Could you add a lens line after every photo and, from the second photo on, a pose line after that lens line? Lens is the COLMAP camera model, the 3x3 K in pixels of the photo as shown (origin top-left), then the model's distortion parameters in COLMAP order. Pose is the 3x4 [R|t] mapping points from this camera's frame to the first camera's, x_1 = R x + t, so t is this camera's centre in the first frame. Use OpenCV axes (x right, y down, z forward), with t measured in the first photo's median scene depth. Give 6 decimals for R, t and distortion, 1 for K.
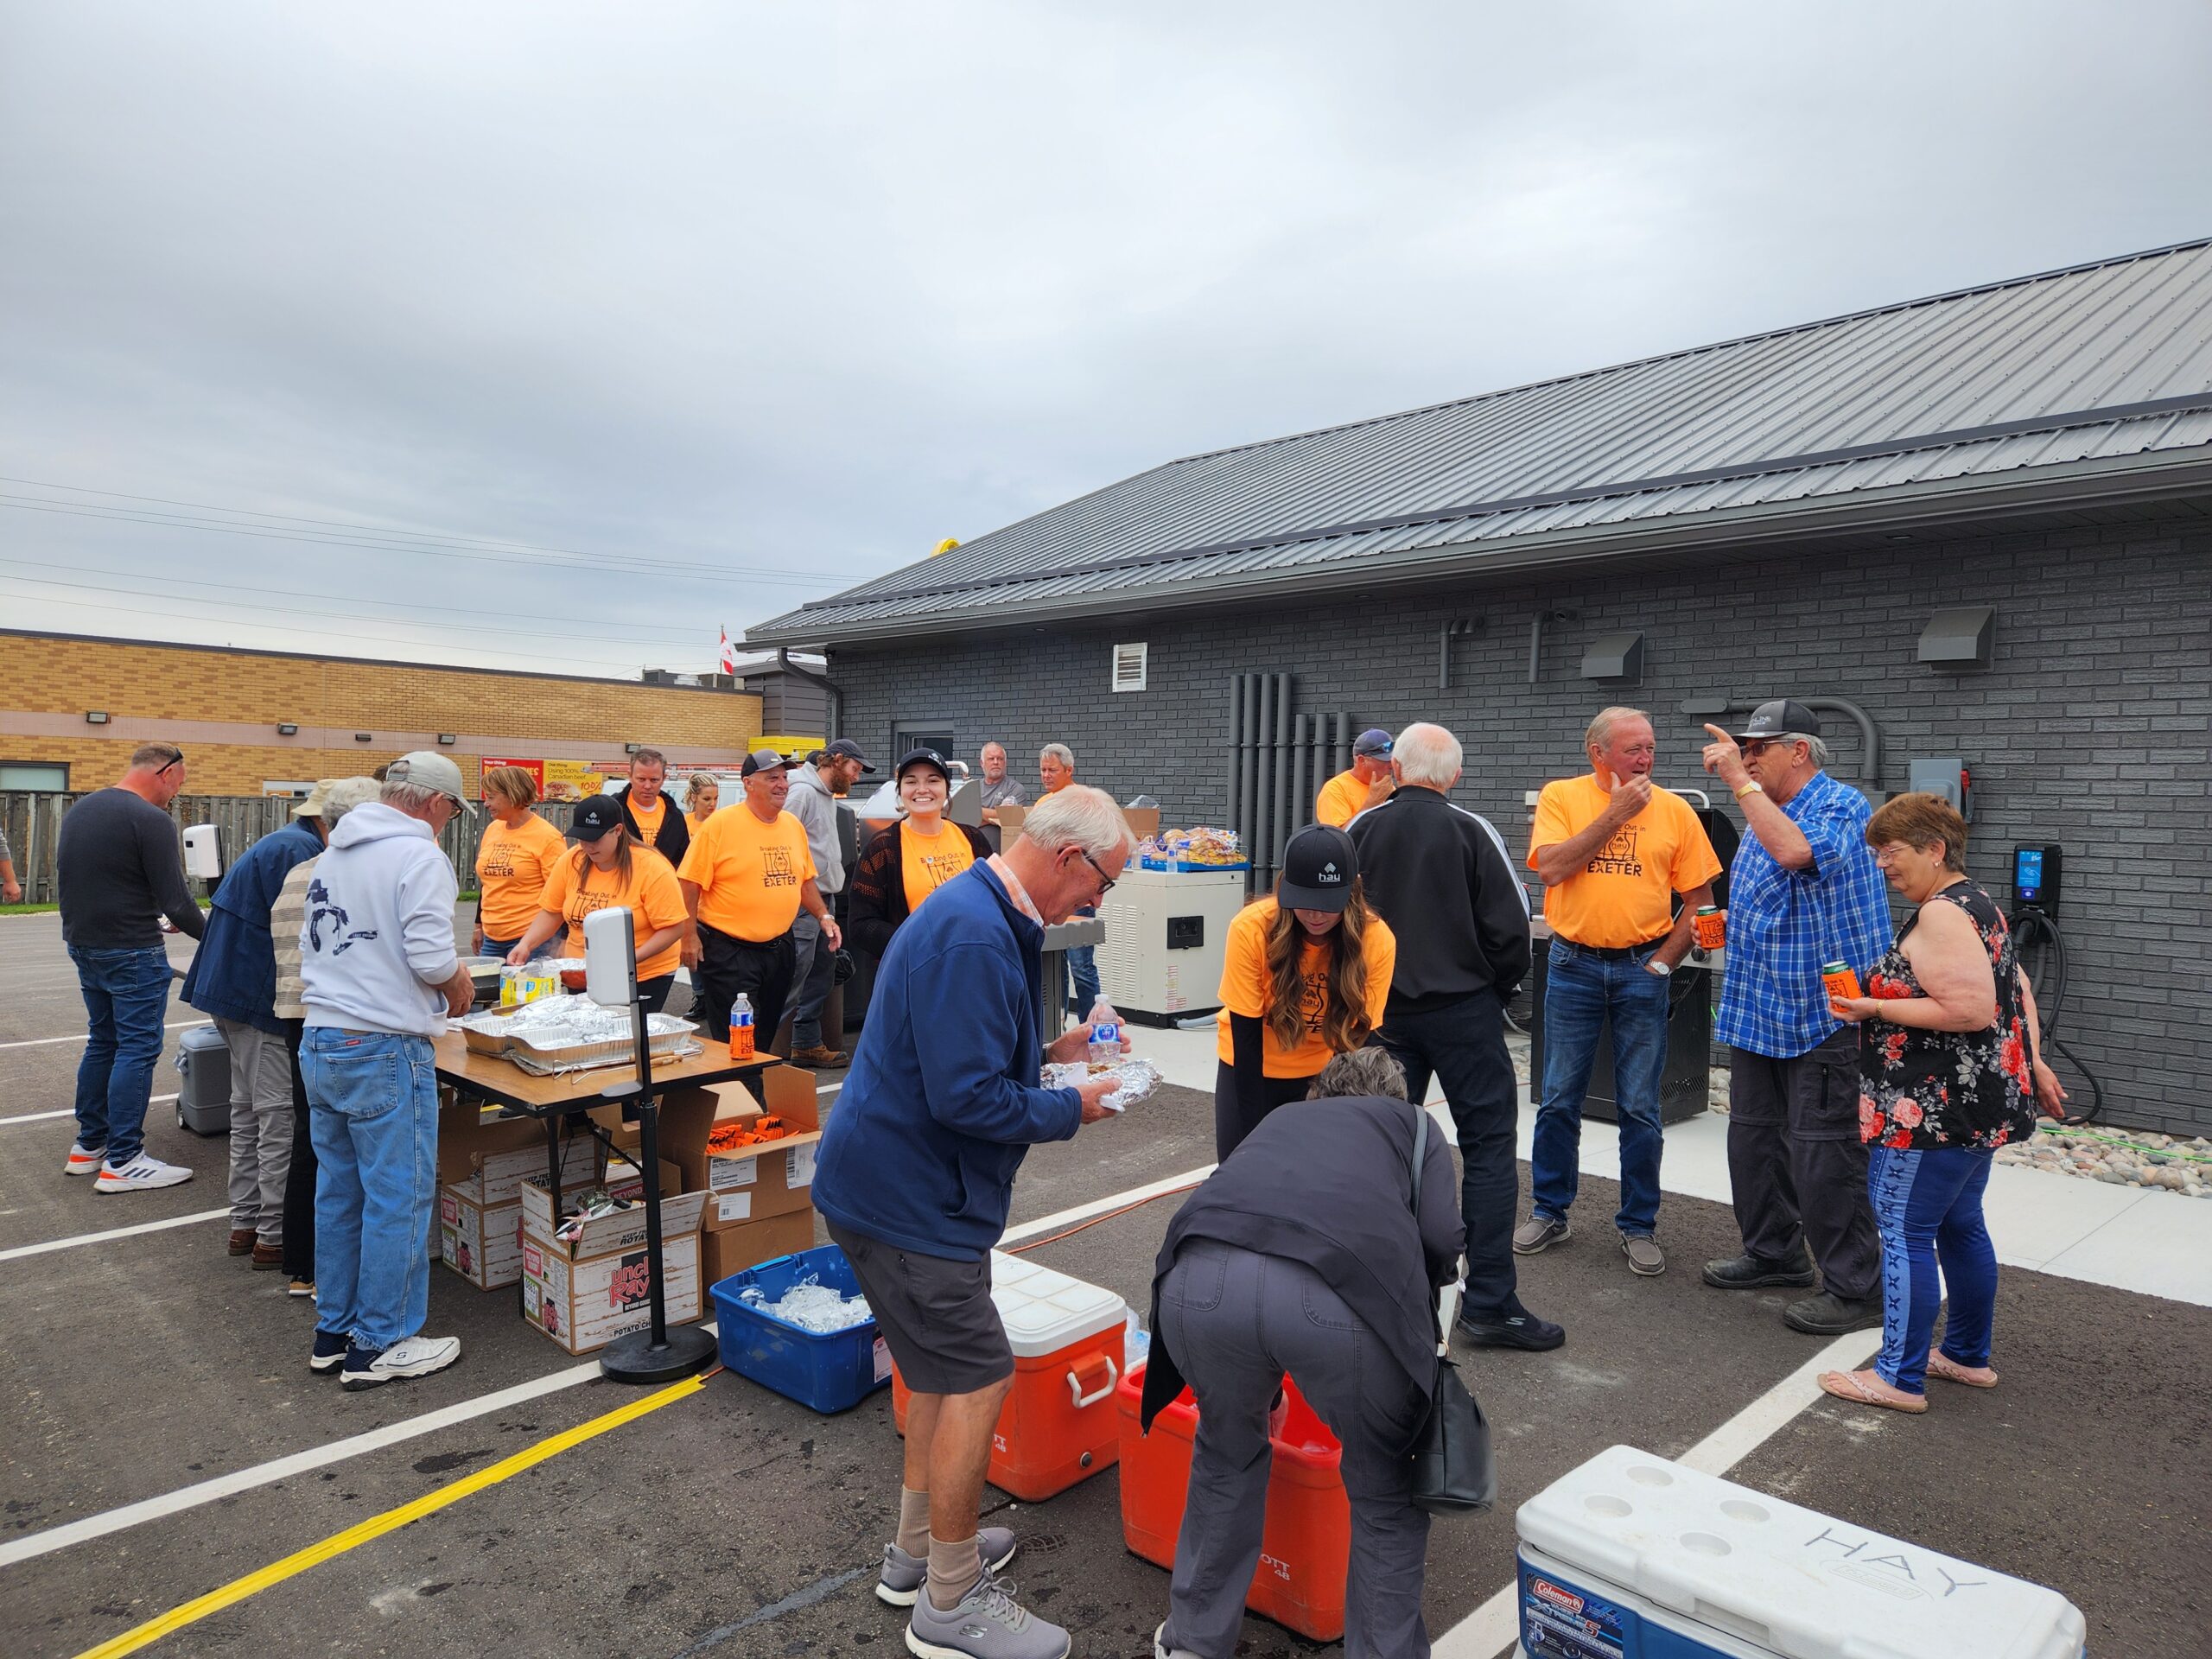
lens RADIAL K [[1468.1, 0, 1106.4], [0, 1468.1, 785.4], [0, 0, 1]] dist [0.063847, -0.053310]
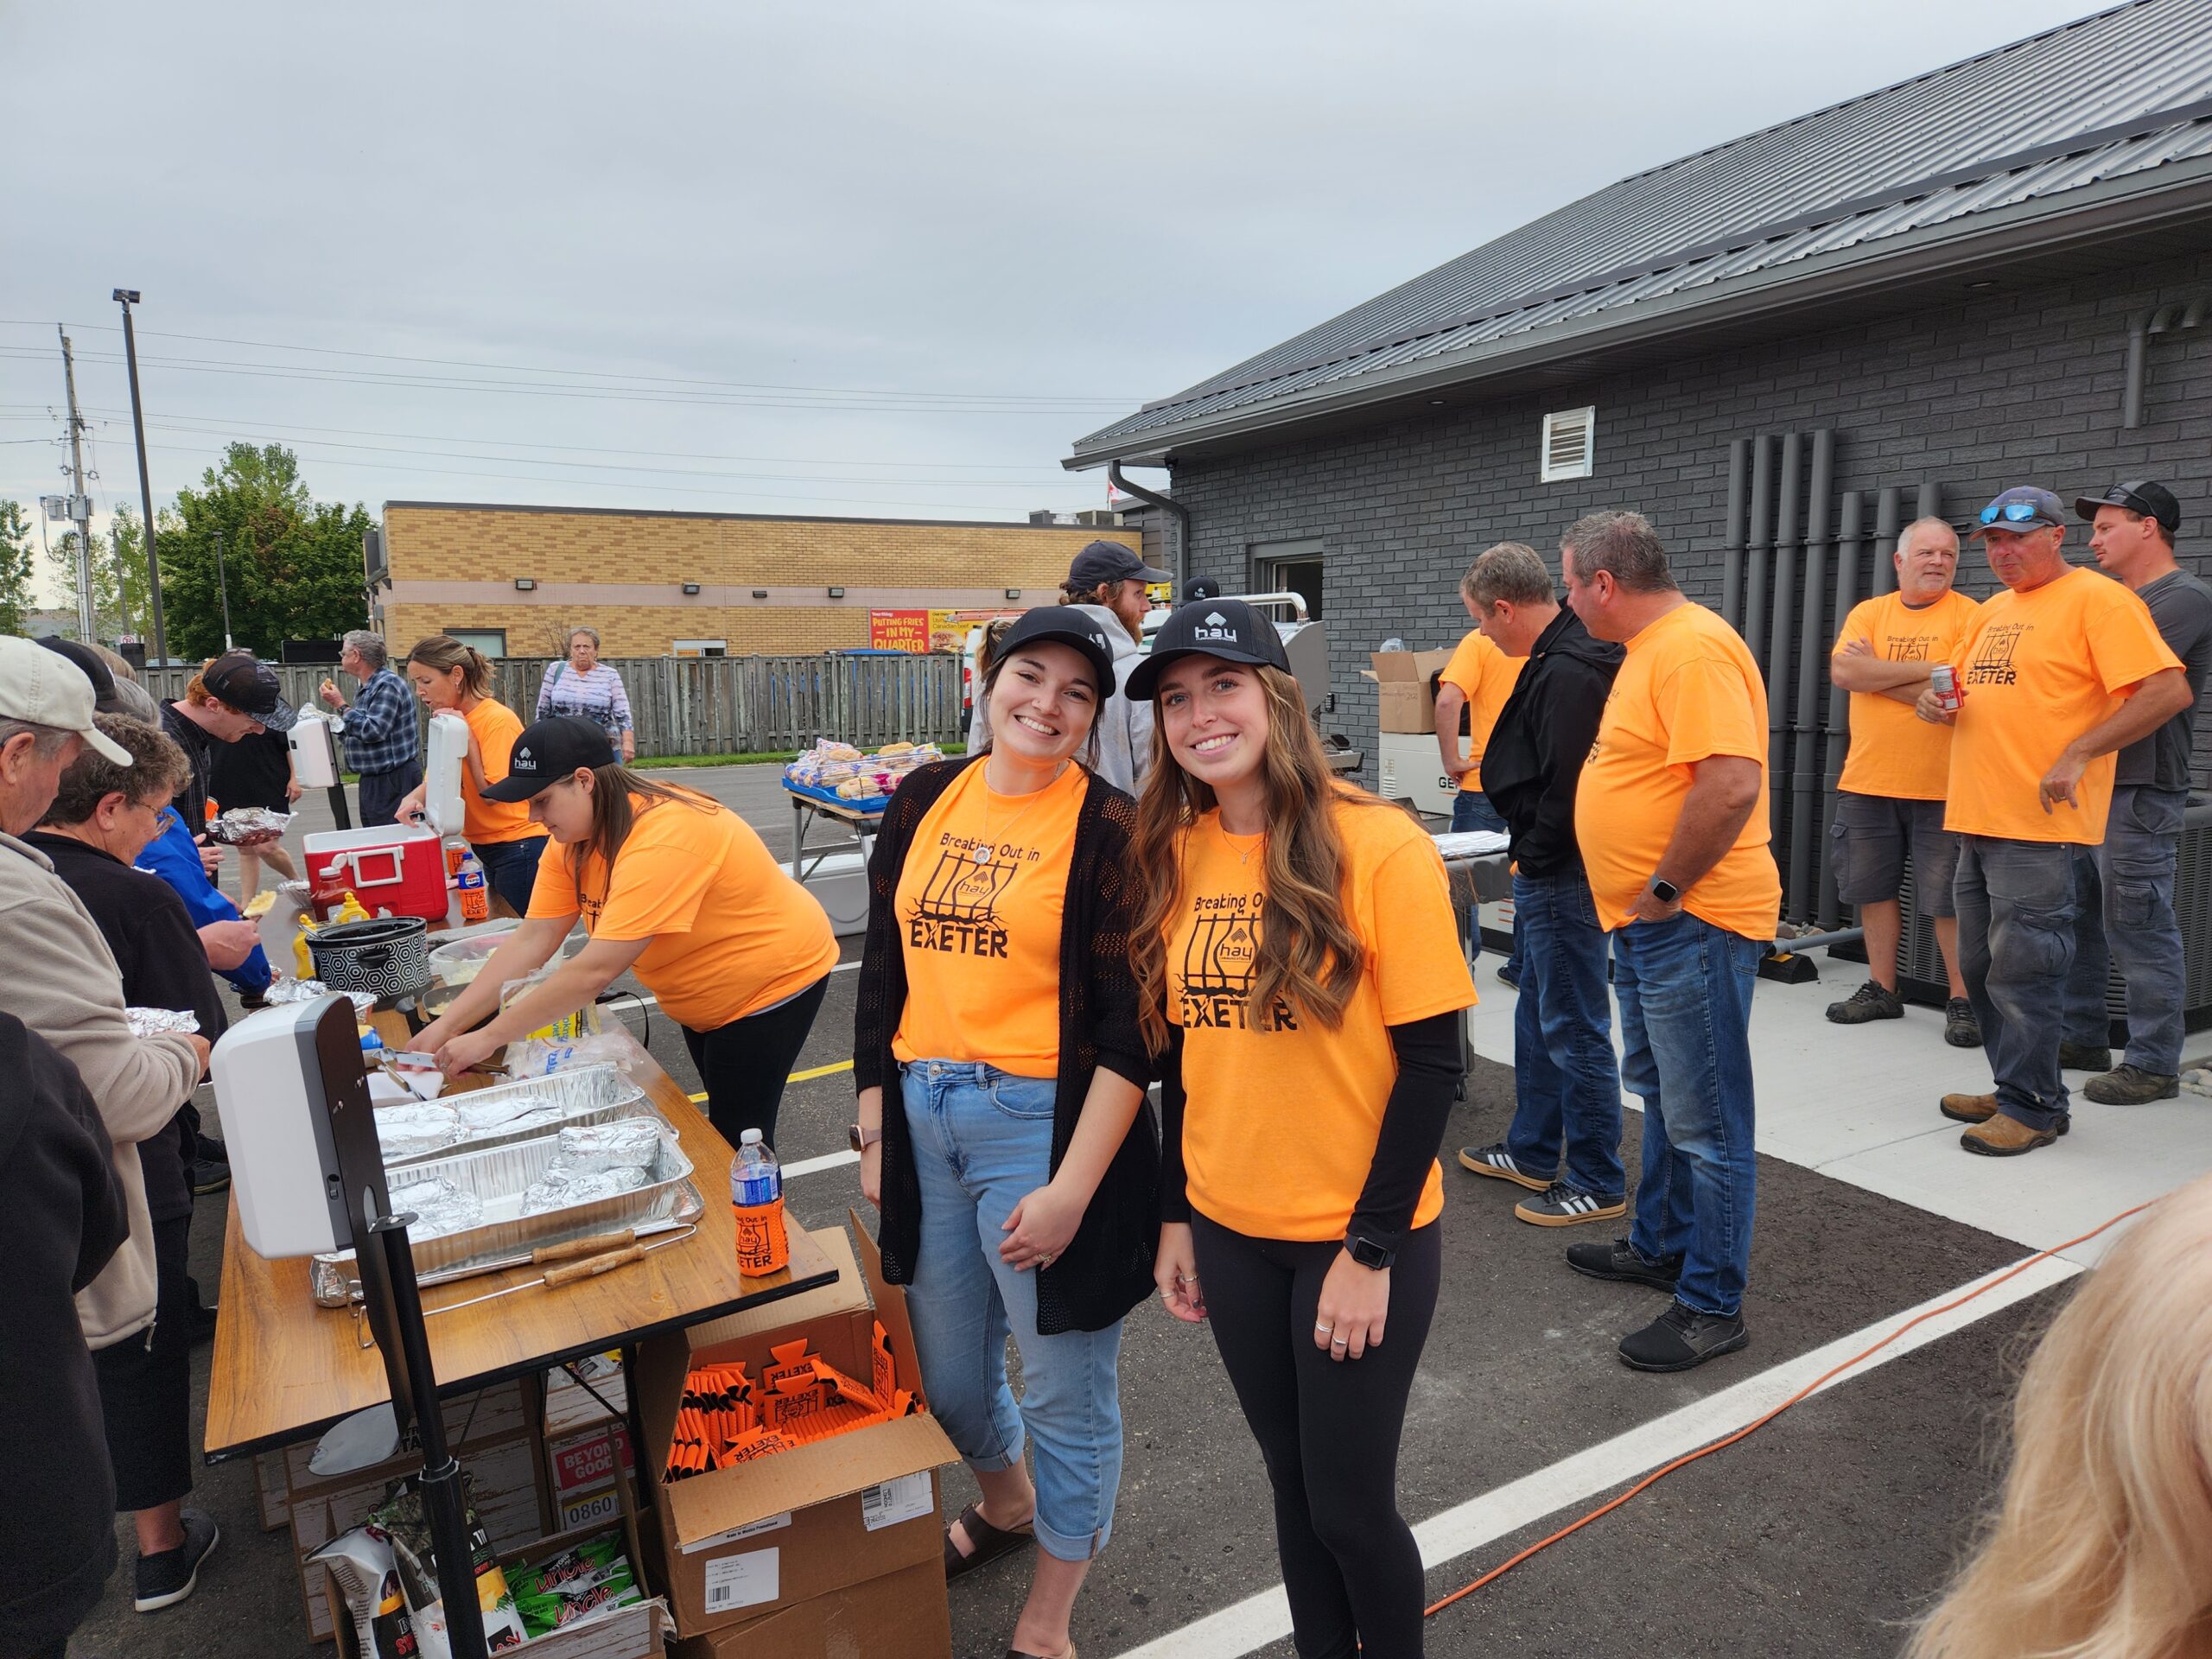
lens RADIAL K [[1468.1, 0, 1099.8], [0, 1468.1, 836.4], [0, 0, 1]] dist [0.063847, -0.053310]
pose [[0.962235, 0.001399, -0.272216, -0.004973], [0.038278, 0.989356, 0.140391, -0.002167], [0.269515, -0.145509, 0.951940, 0.184350]]
